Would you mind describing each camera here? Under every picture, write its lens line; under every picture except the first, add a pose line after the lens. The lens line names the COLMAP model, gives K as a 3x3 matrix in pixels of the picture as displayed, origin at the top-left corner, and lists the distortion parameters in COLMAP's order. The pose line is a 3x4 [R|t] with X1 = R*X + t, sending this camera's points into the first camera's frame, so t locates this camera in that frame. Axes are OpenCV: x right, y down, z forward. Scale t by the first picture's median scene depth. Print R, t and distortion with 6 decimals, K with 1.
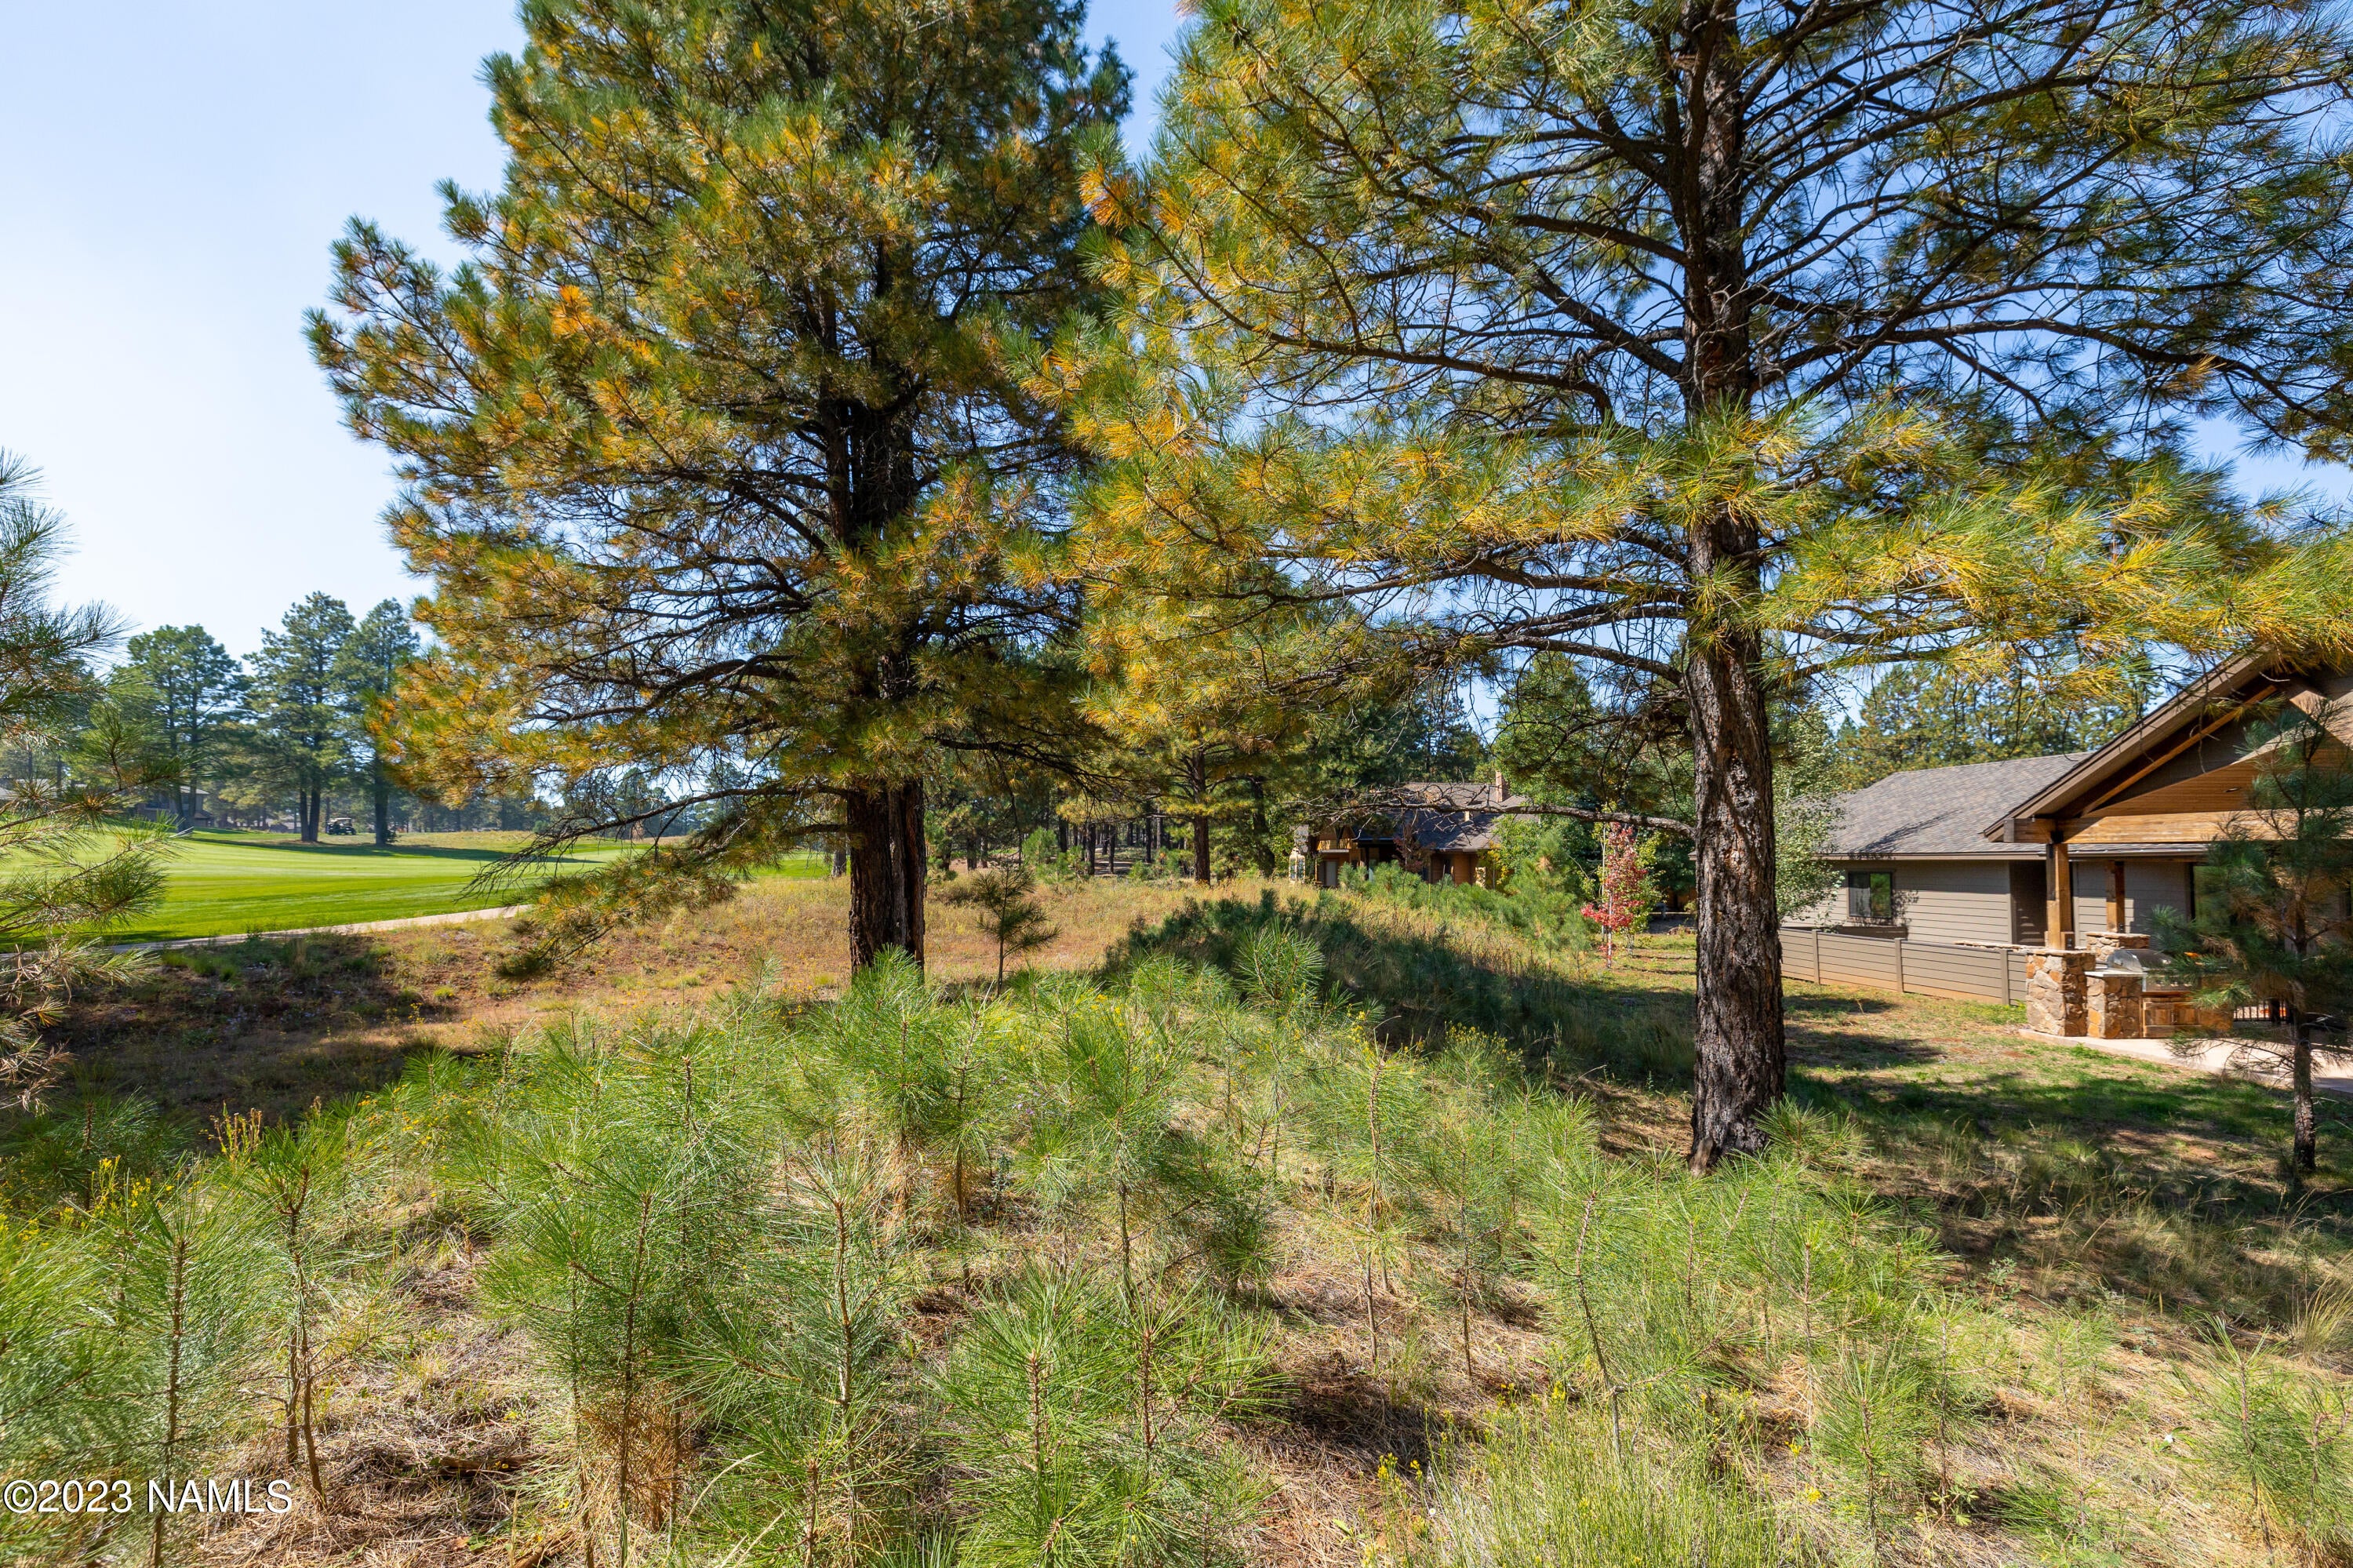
lens RADIAL K [[1014.5, 0, 1179.2], [0, 1014.5, 793.6], [0, 0, 1]] dist [0.001647, 0.000090]
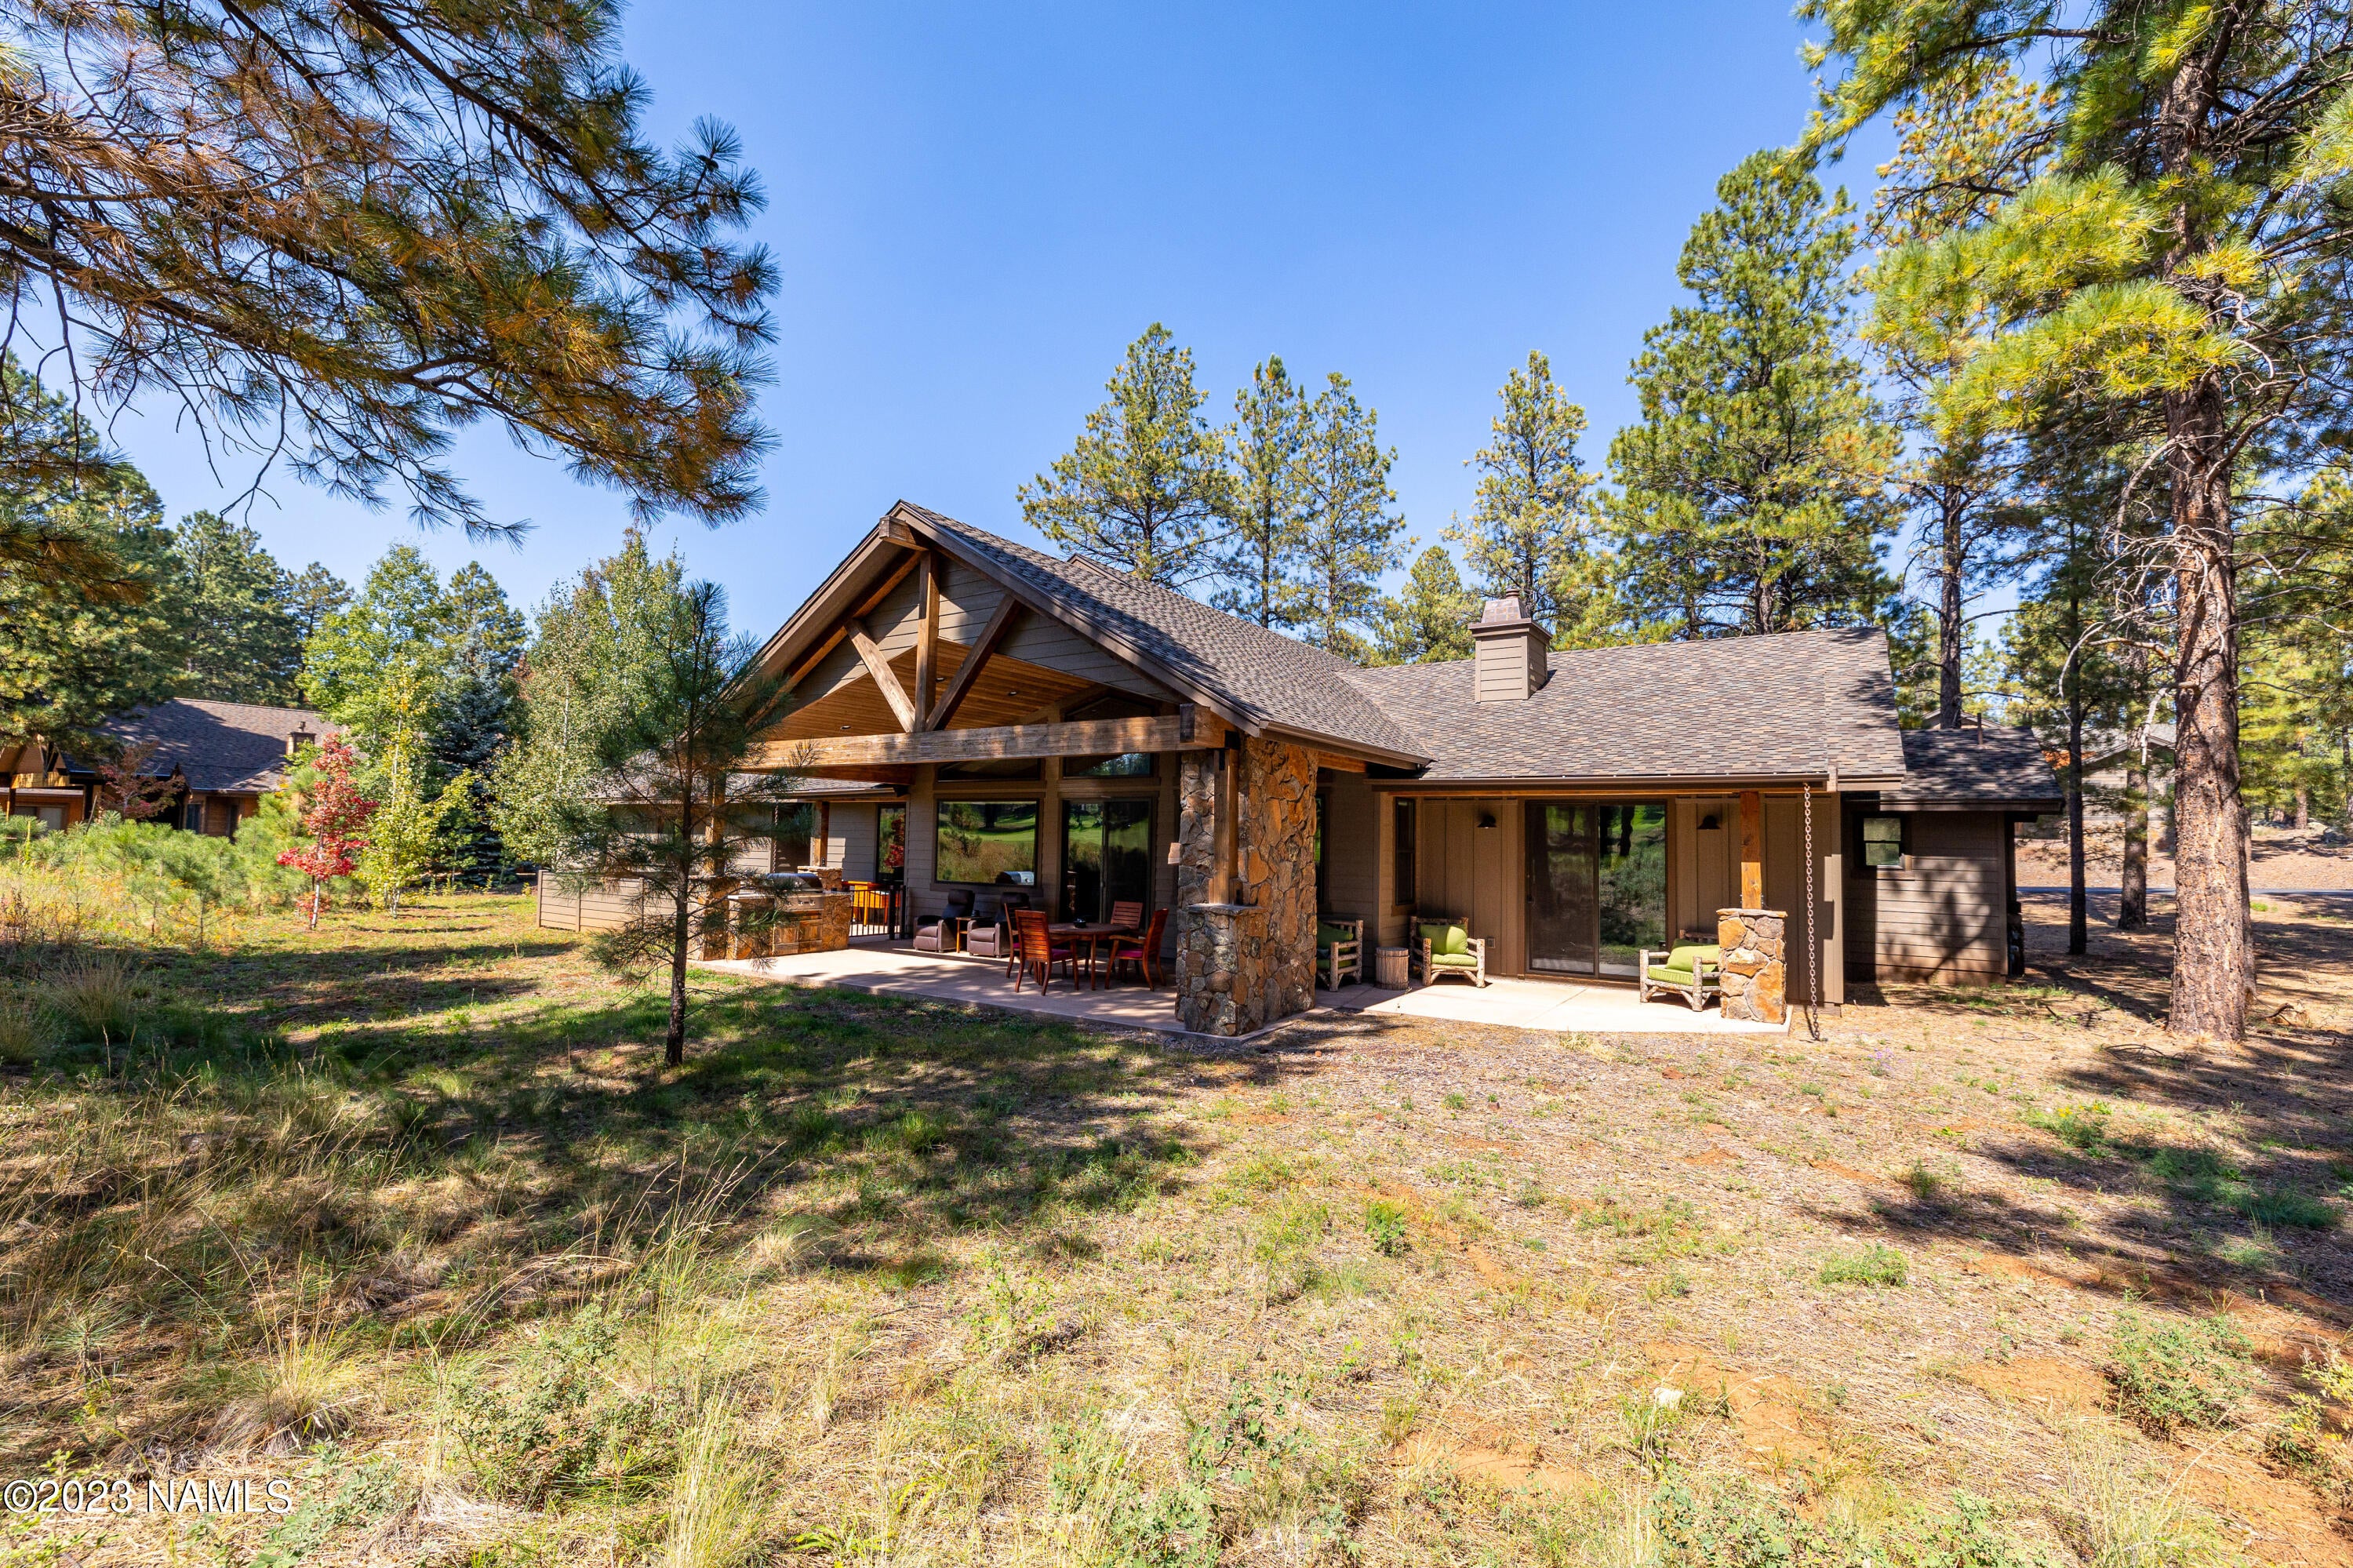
lens RADIAL K [[1012.0, 0, 1181.9], [0, 1012.0, 778.1], [0, 0, 1]] dist [0.003446, -0.001022]
pose [[0.607521, 0.064415, 0.791688, 0.363299], [-0.072554, 0.997040, -0.025447, 0.051379], [-0.790983, -0.041980, 0.610396, 0.027922]]
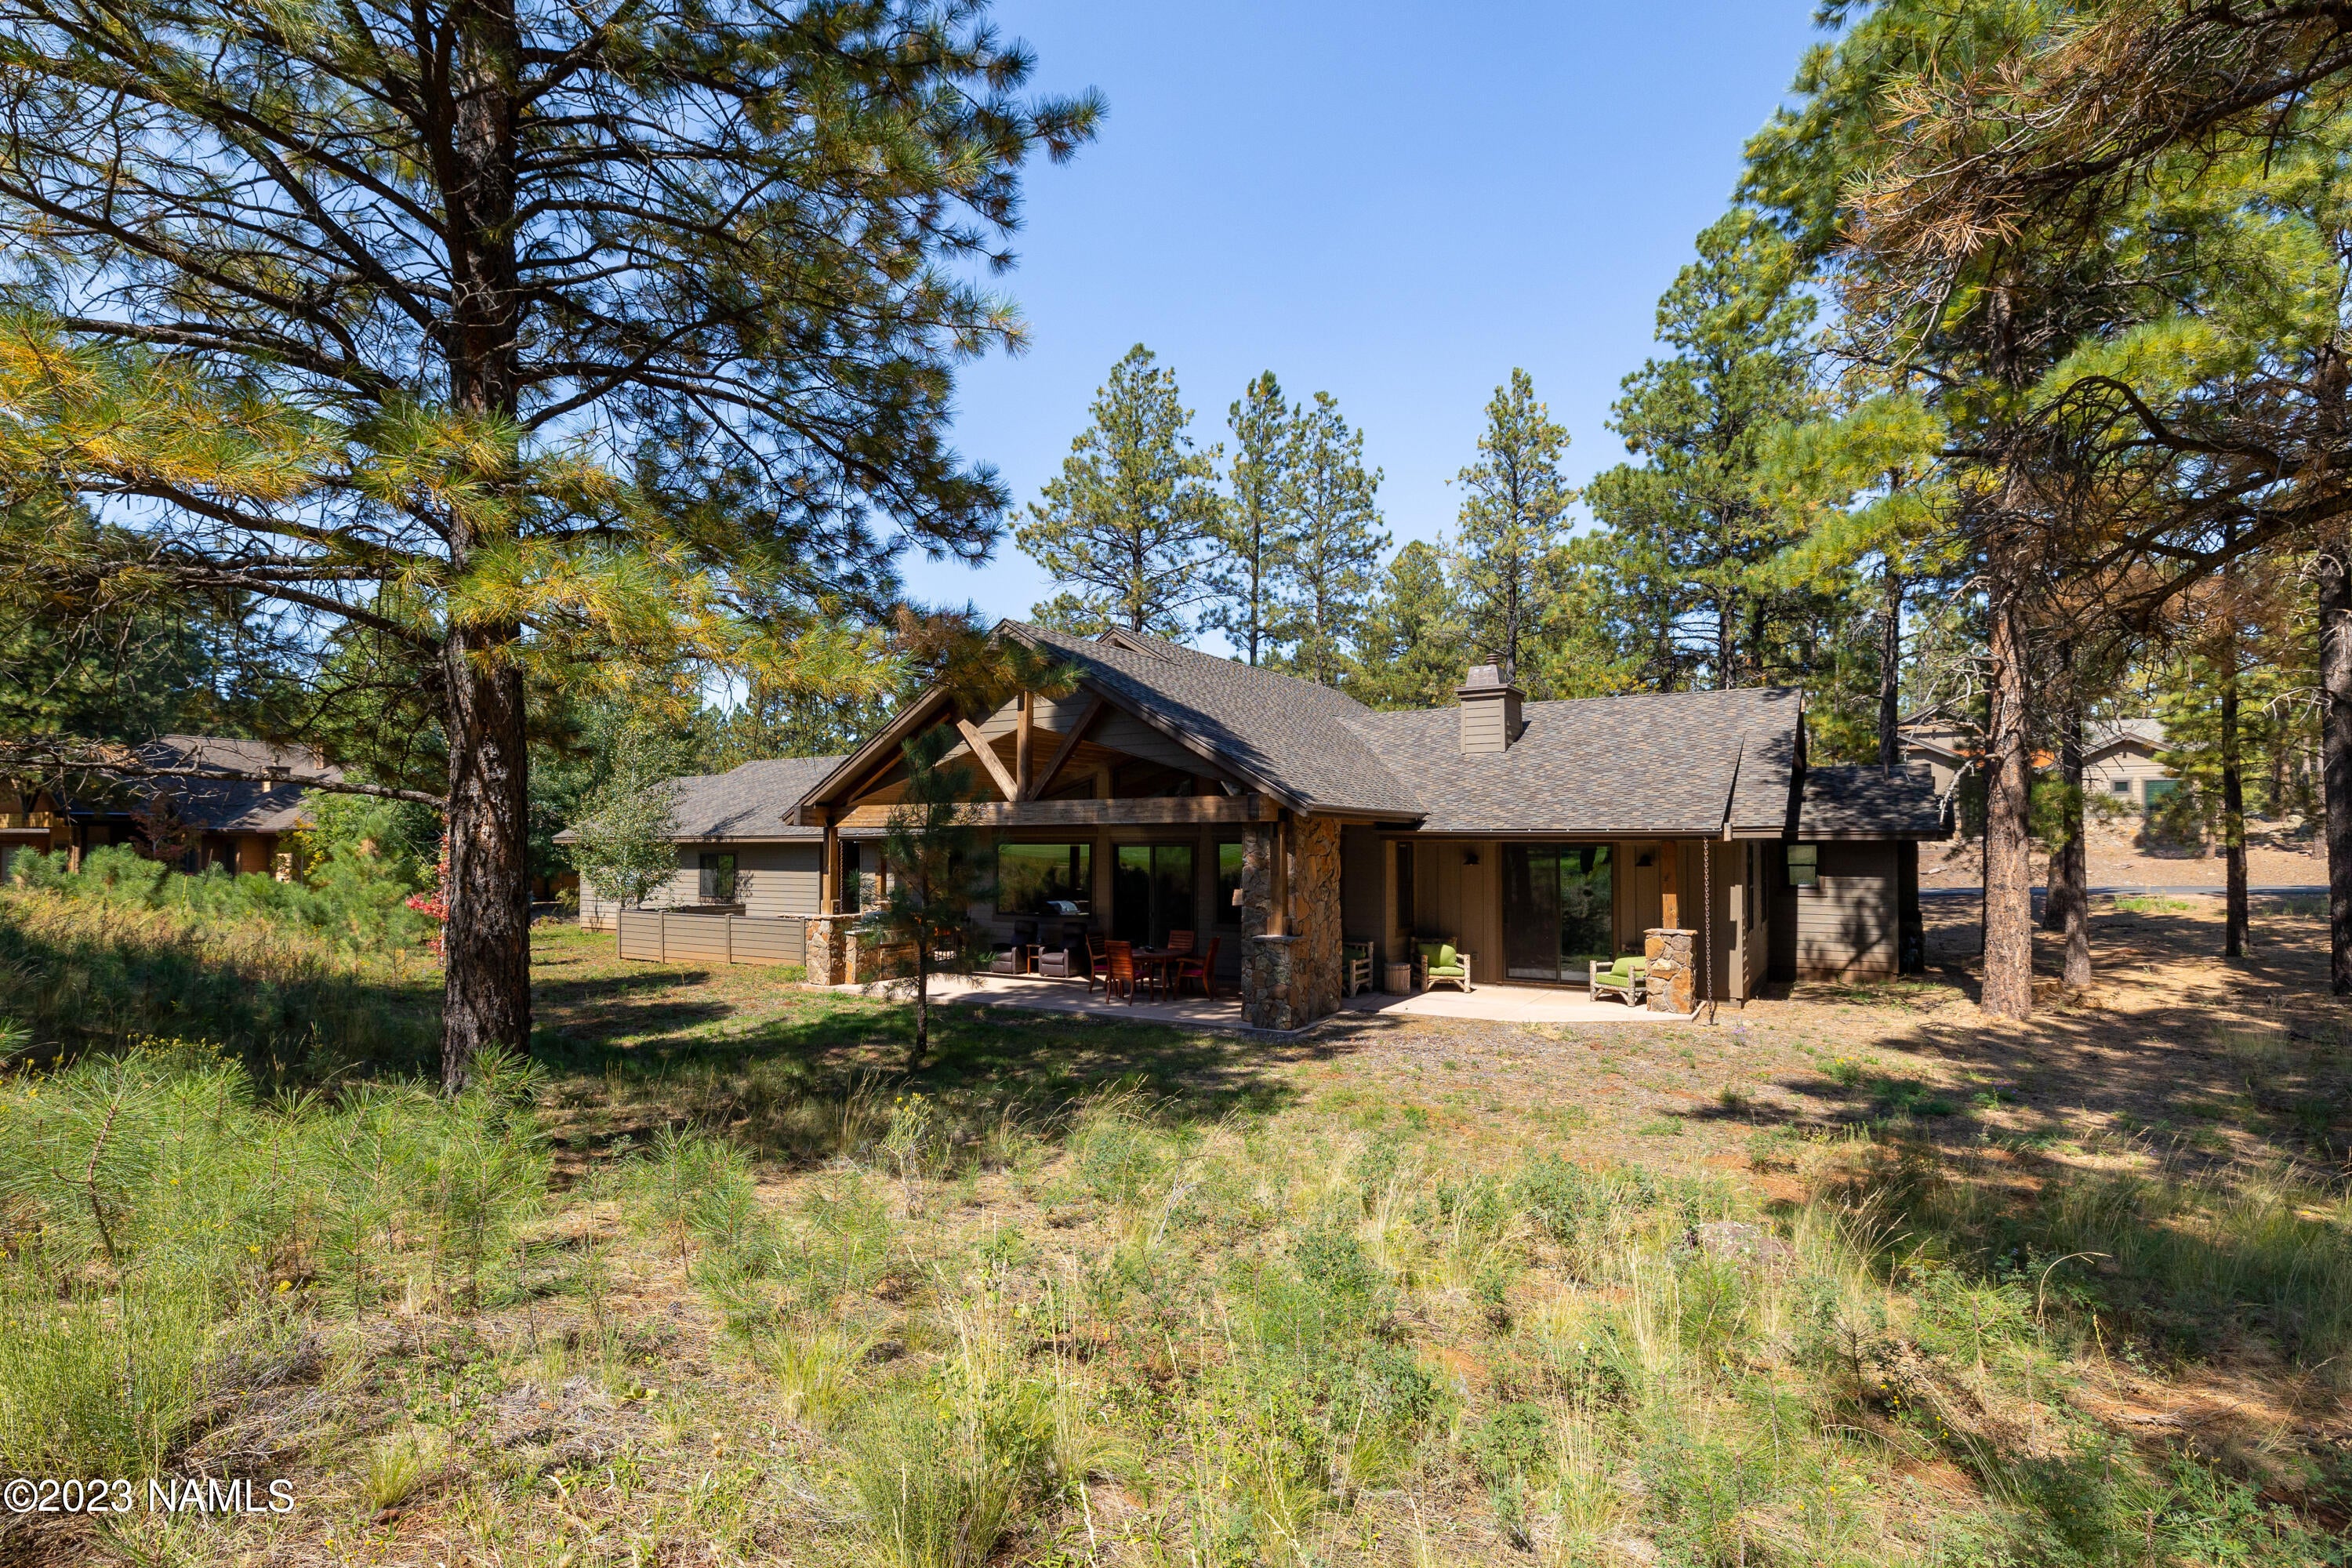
lens RADIAL K [[1134.0, 0, 1147.7], [0, 1134.0, 823.3], [0, 0, 1]] dist [0.002197, 0.001695]
pose [[0.599812, 0.015168, 0.799997, 0.012792], [-0.051648, 0.998469, 0.019793, -0.001361], [-0.798472, -0.053190, 0.599677, -0.106888]]
